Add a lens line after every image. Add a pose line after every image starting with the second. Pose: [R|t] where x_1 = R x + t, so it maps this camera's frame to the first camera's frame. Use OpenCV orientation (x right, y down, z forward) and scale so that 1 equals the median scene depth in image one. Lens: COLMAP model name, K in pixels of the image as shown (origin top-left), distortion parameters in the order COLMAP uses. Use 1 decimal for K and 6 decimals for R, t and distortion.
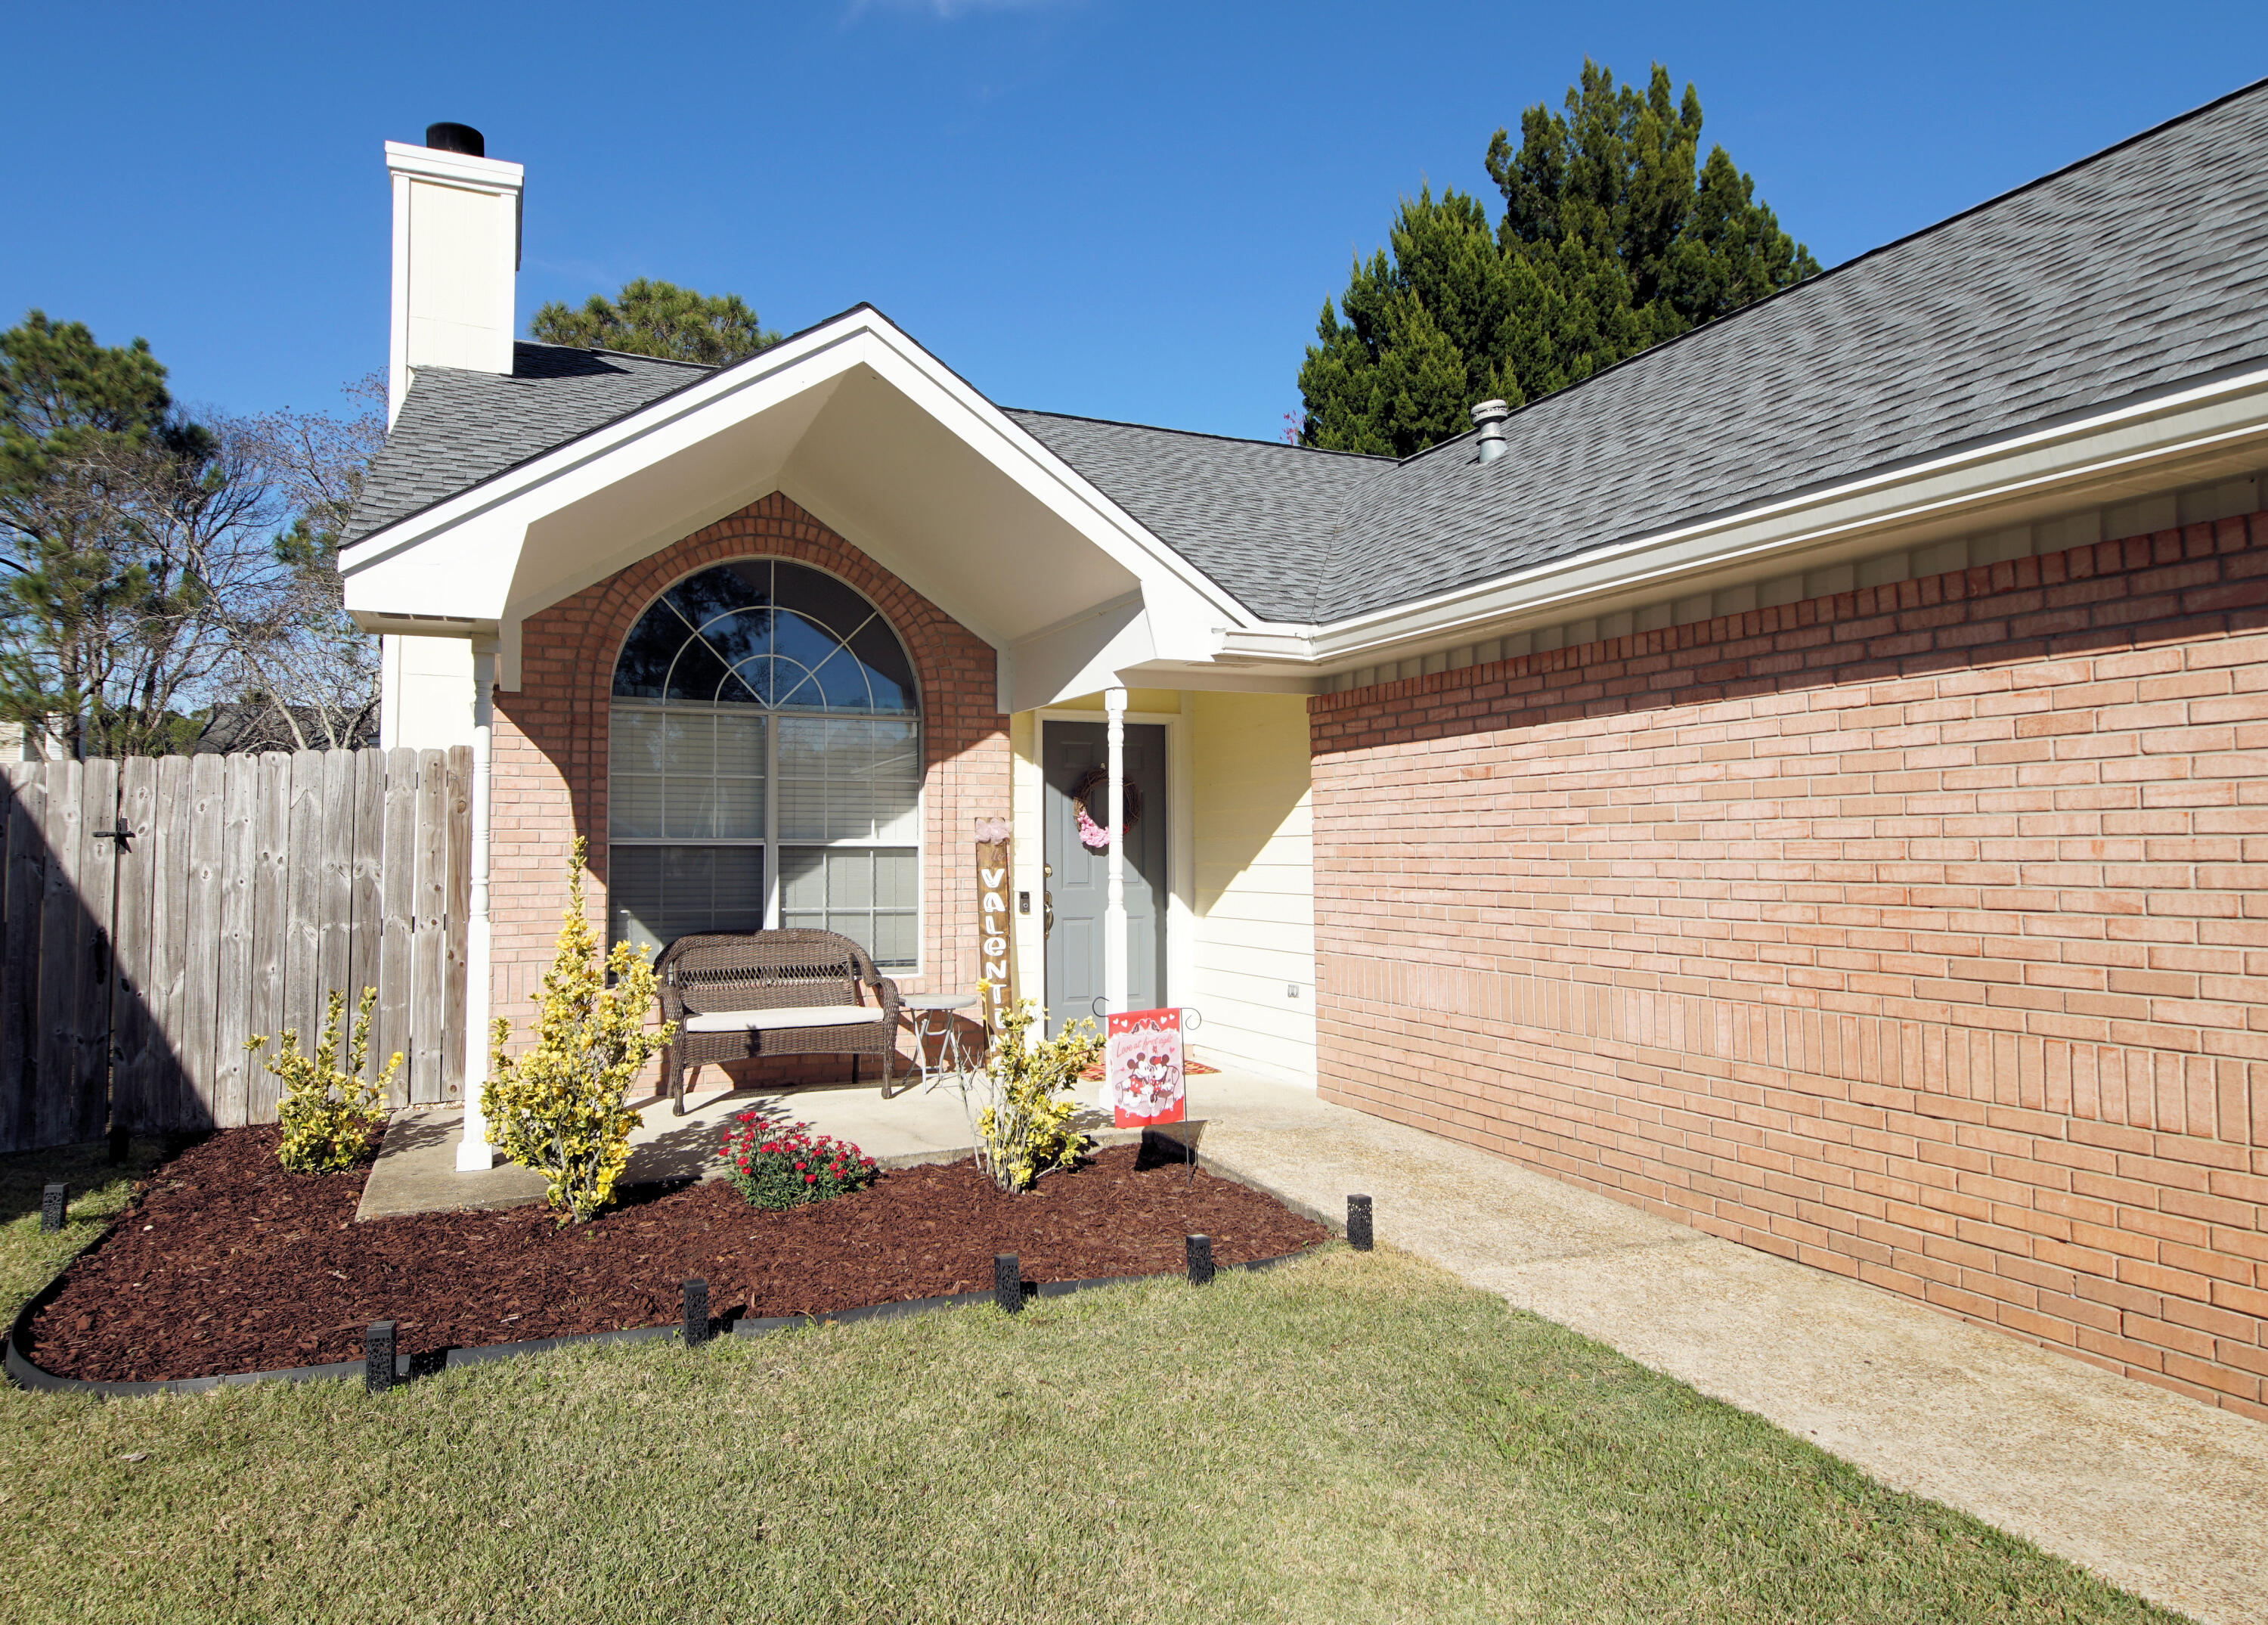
lens RADIAL K [[1300.9, 0, 1017.8], [0, 1300.9, 800.3], [0, 0, 1]] dist [0.031004, -0.034893]
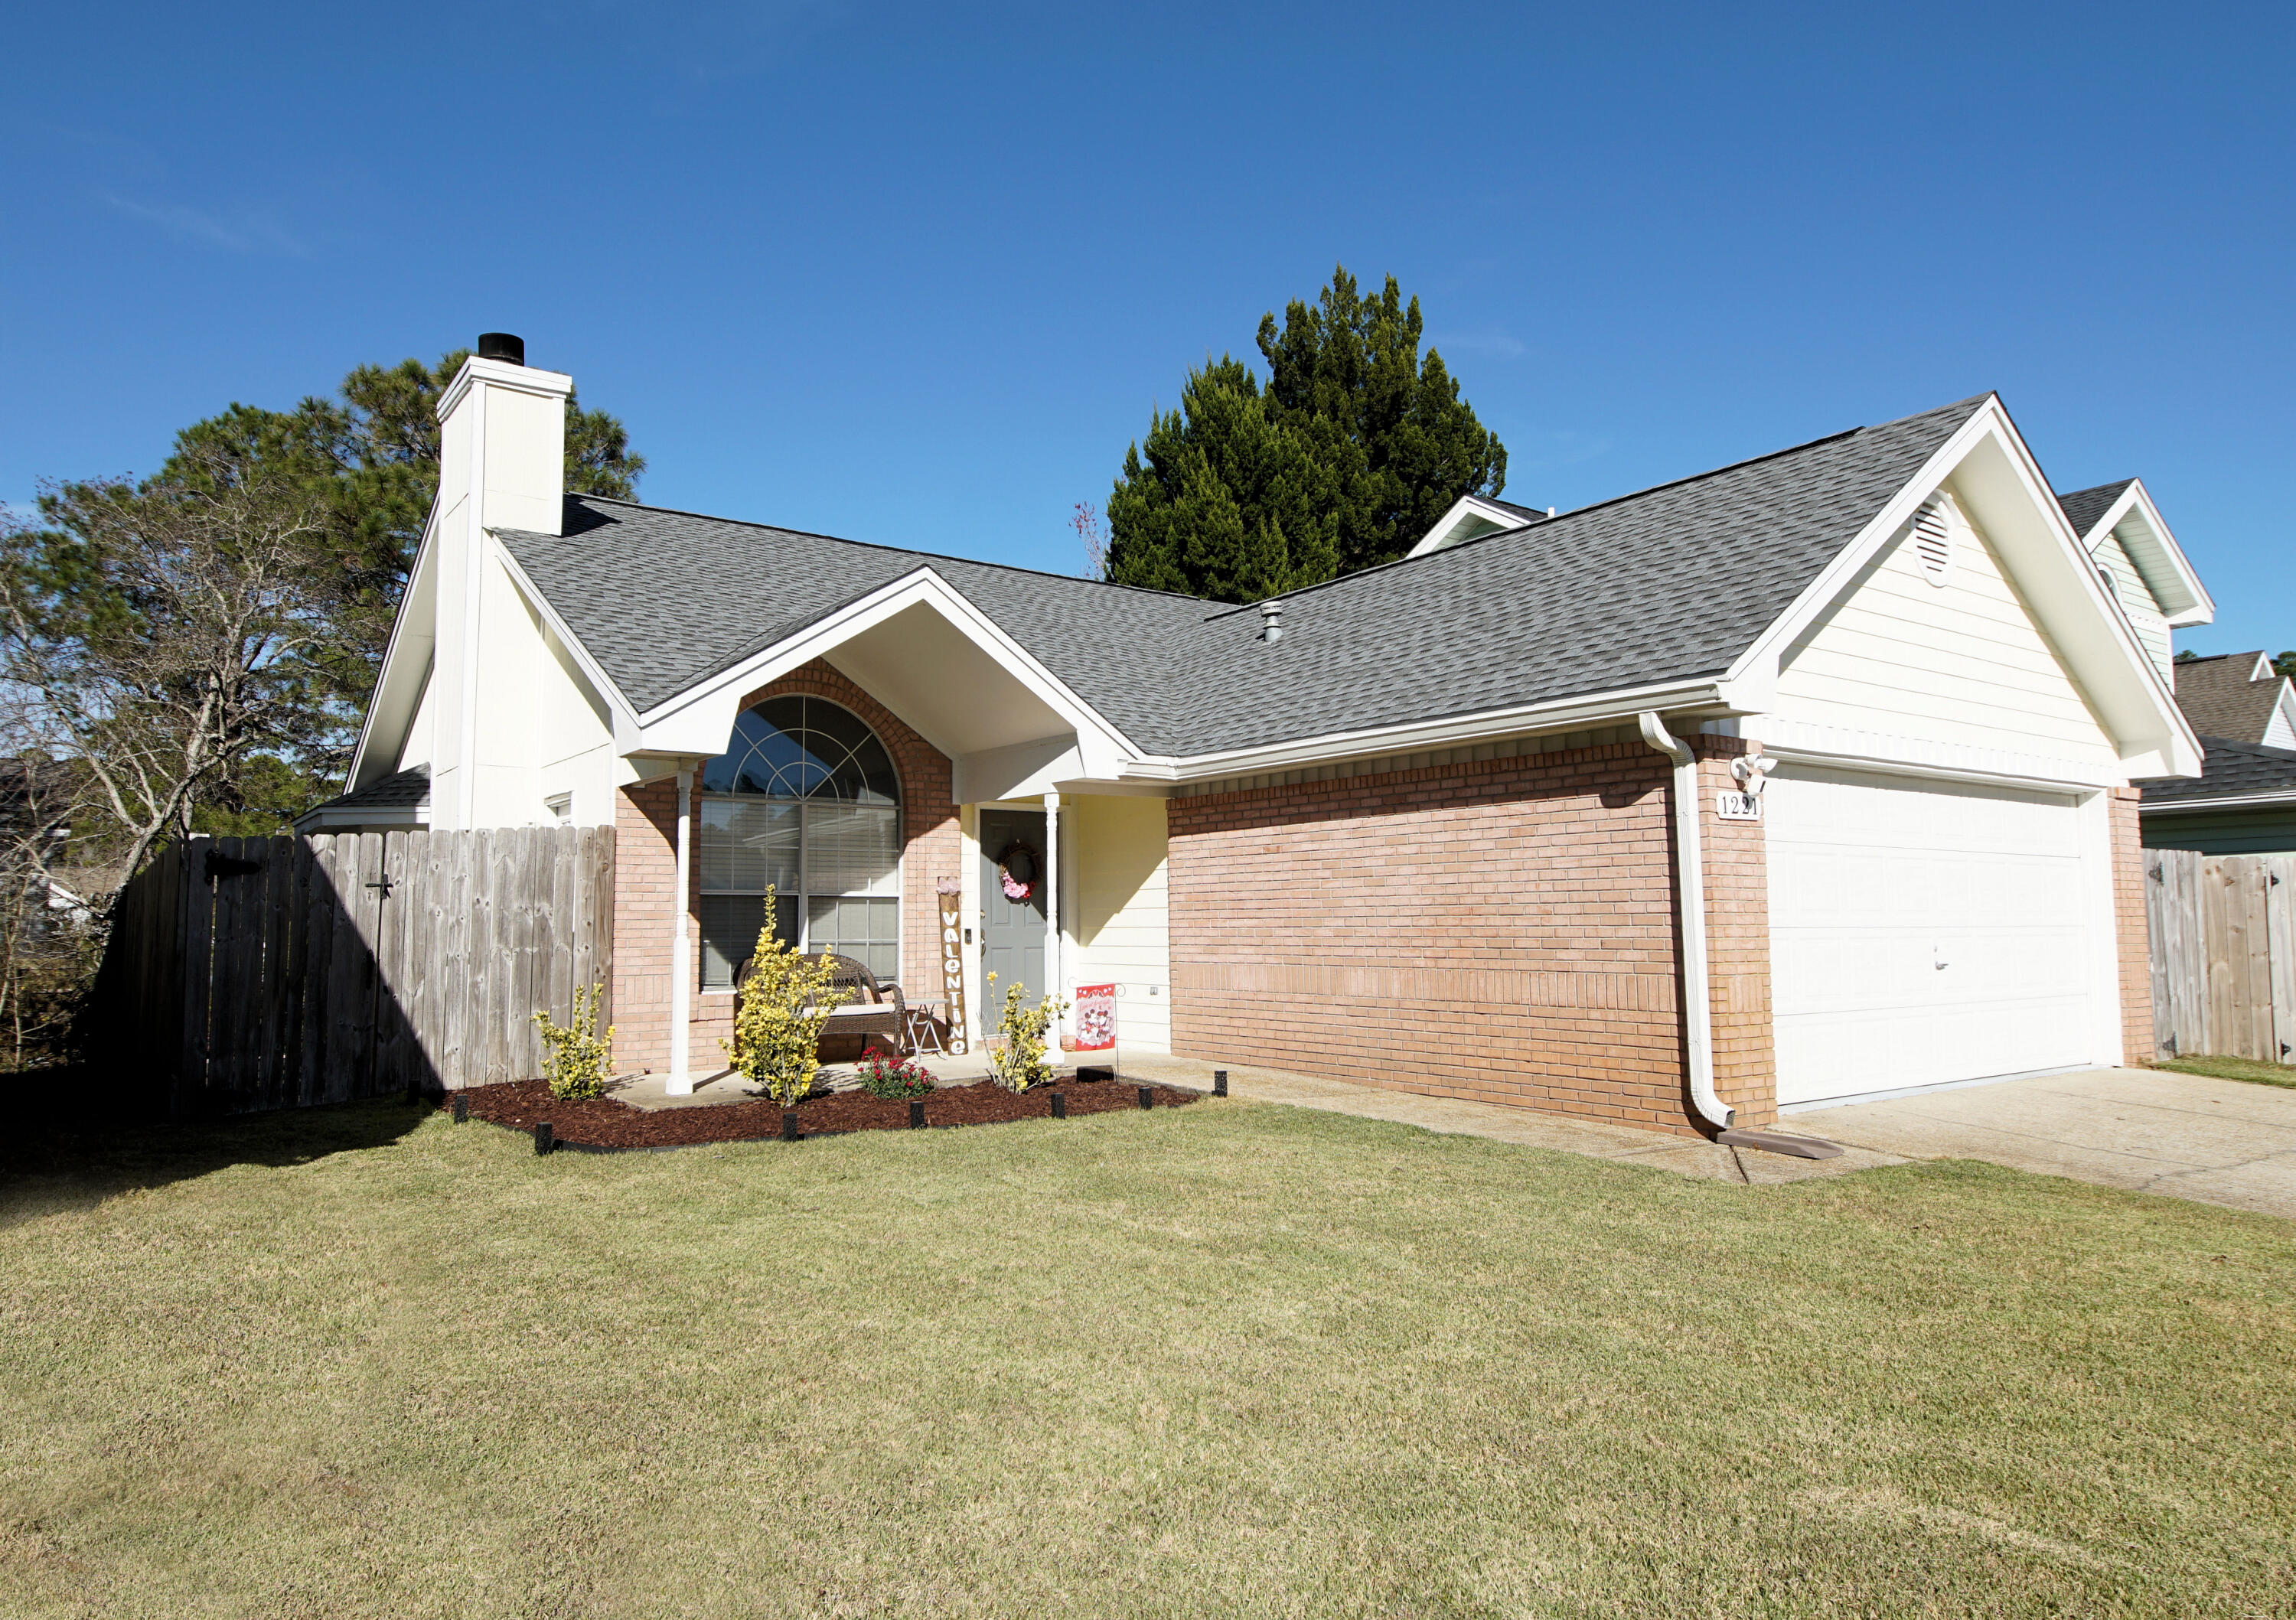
lens RADIAL K [[1439.3, 0, 1078.7], [0, 1439.3, 809.9], [0, 0, 1]] dist [0.048786, -0.051294]
pose [[0.973587, 0.013471, 0.227918, -0.274879], [-0.004027, 0.999116, -0.041848, 0.006137], [-0.228280, 0.039825, 0.972781, -0.659742]]
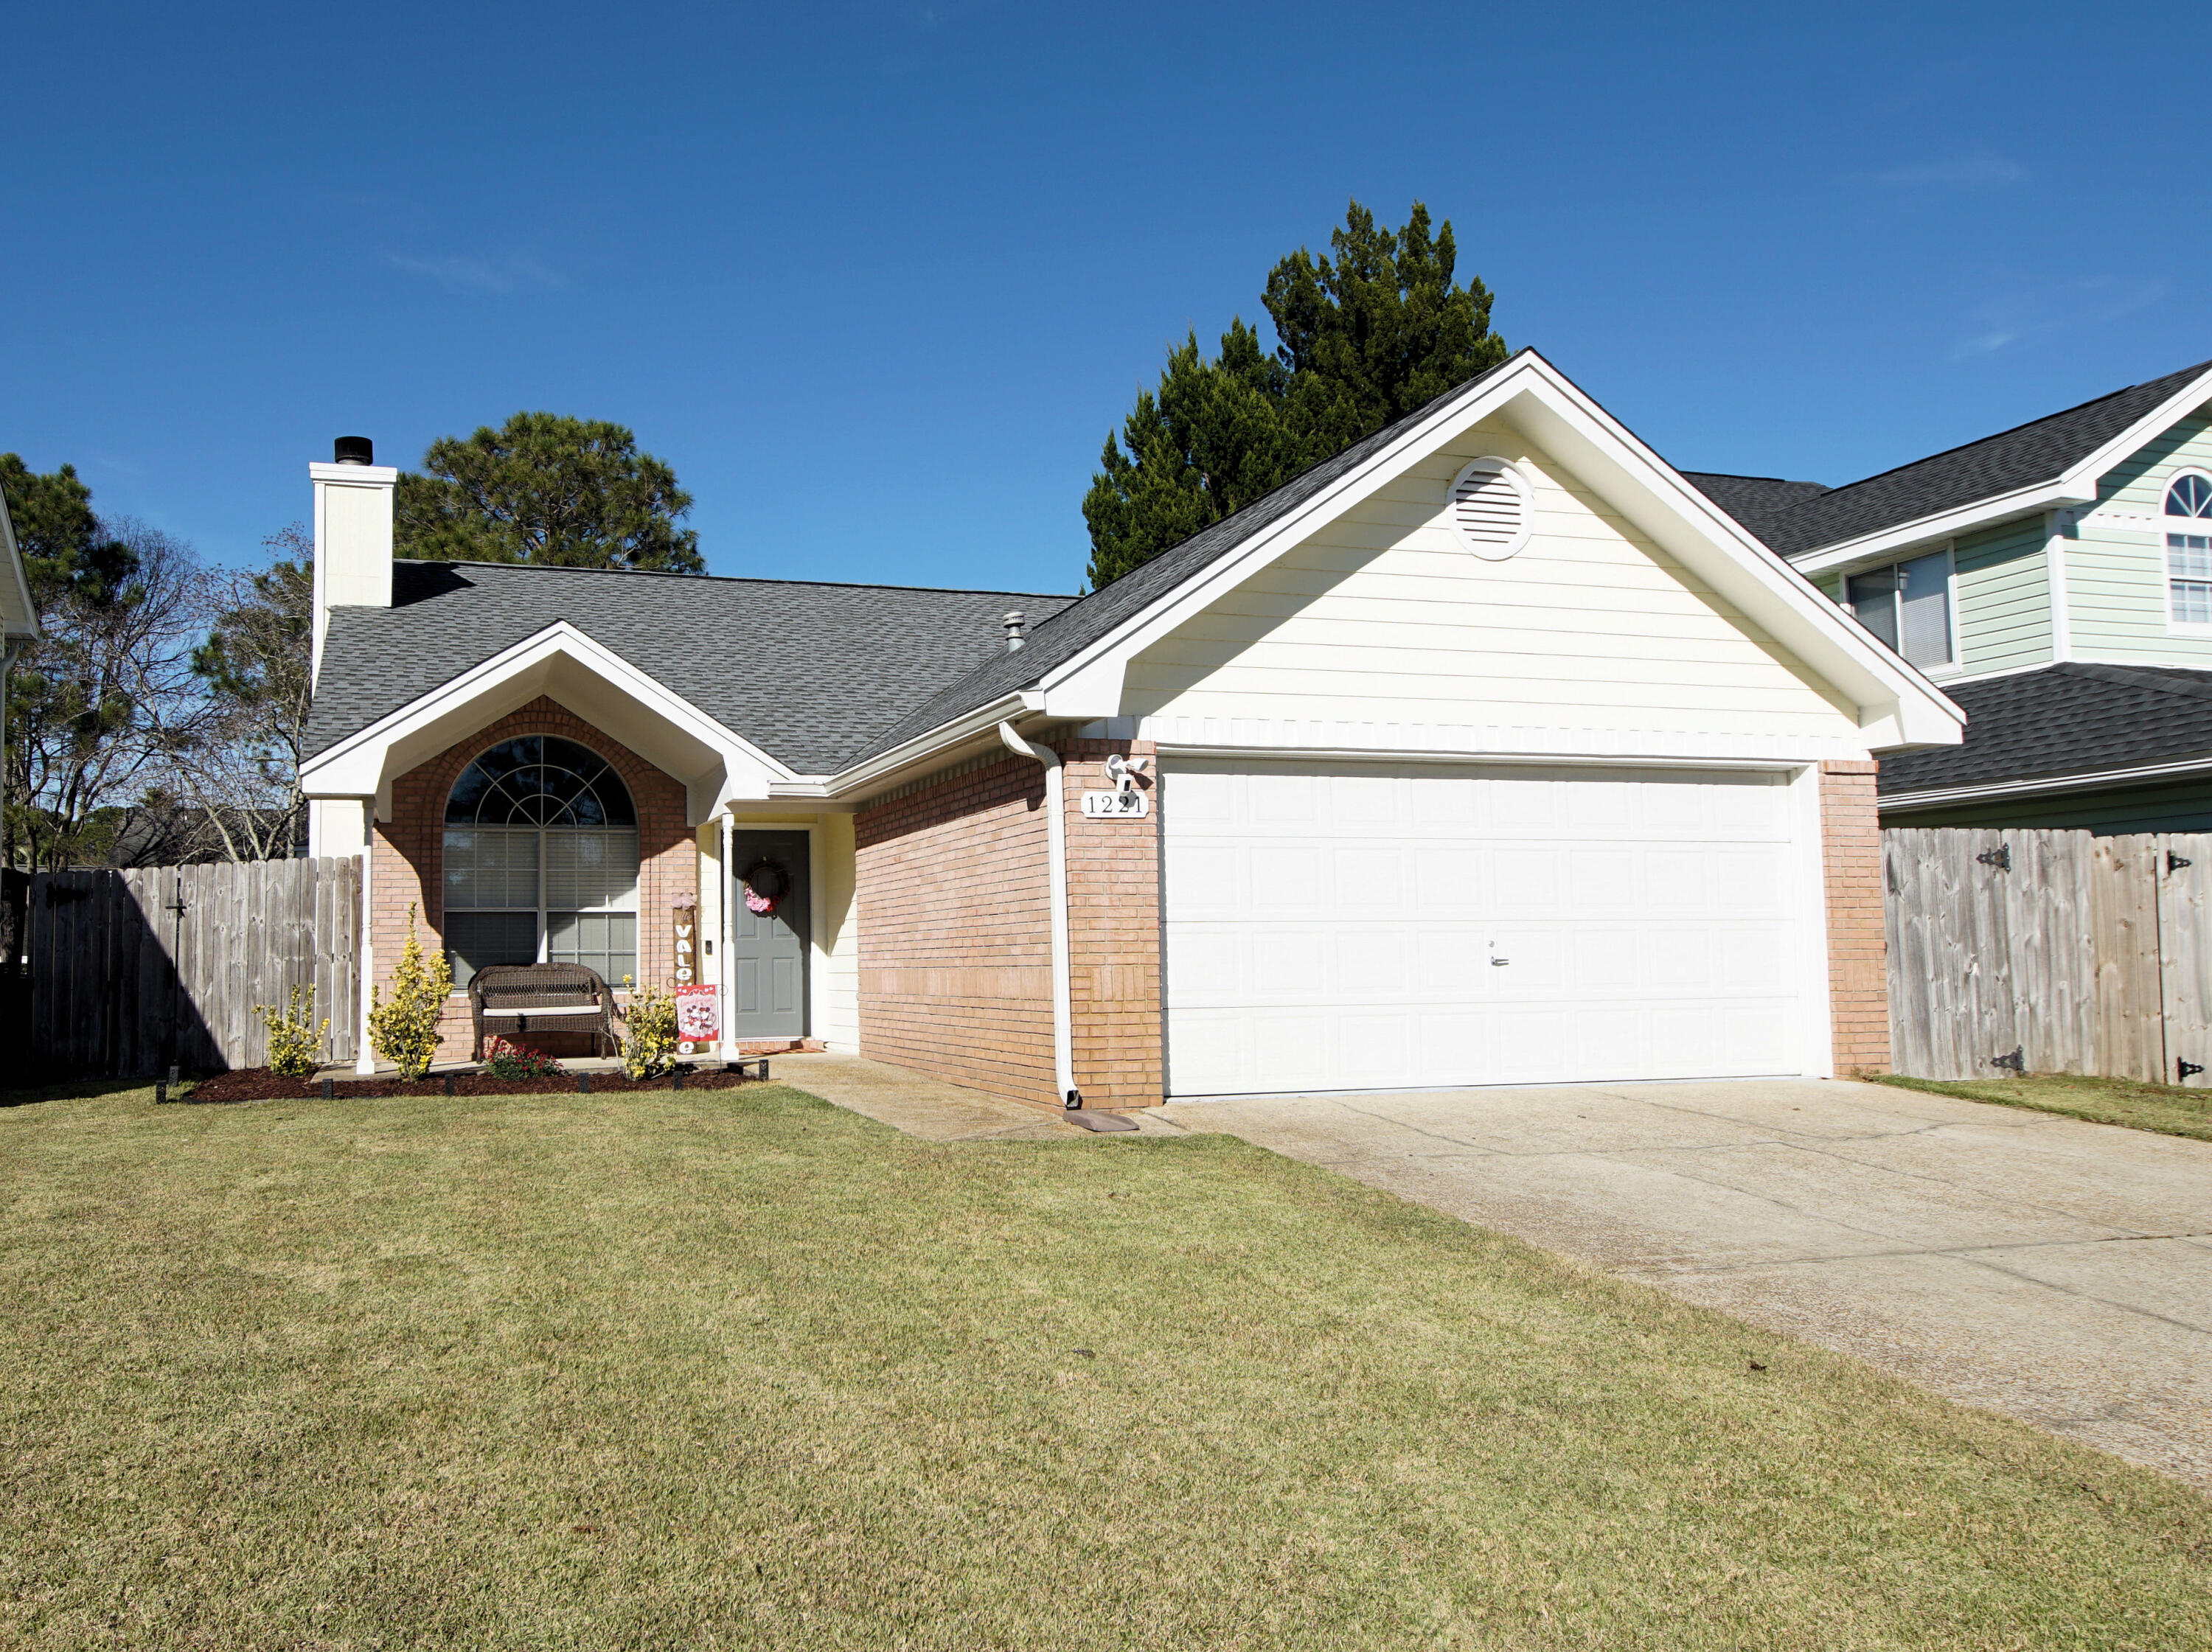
lens RADIAL K [[1626.3, 0, 859.2], [0, 1626.3, 855.5], [0, 0, 1]] dist [0.034329, -0.033027]
pose [[0.993559, -0.019627, -0.111599, 0.462090], [0.016578, 0.999465, -0.028189, 0.030419], [0.112092, 0.026157, 0.993353, -1.045048]]
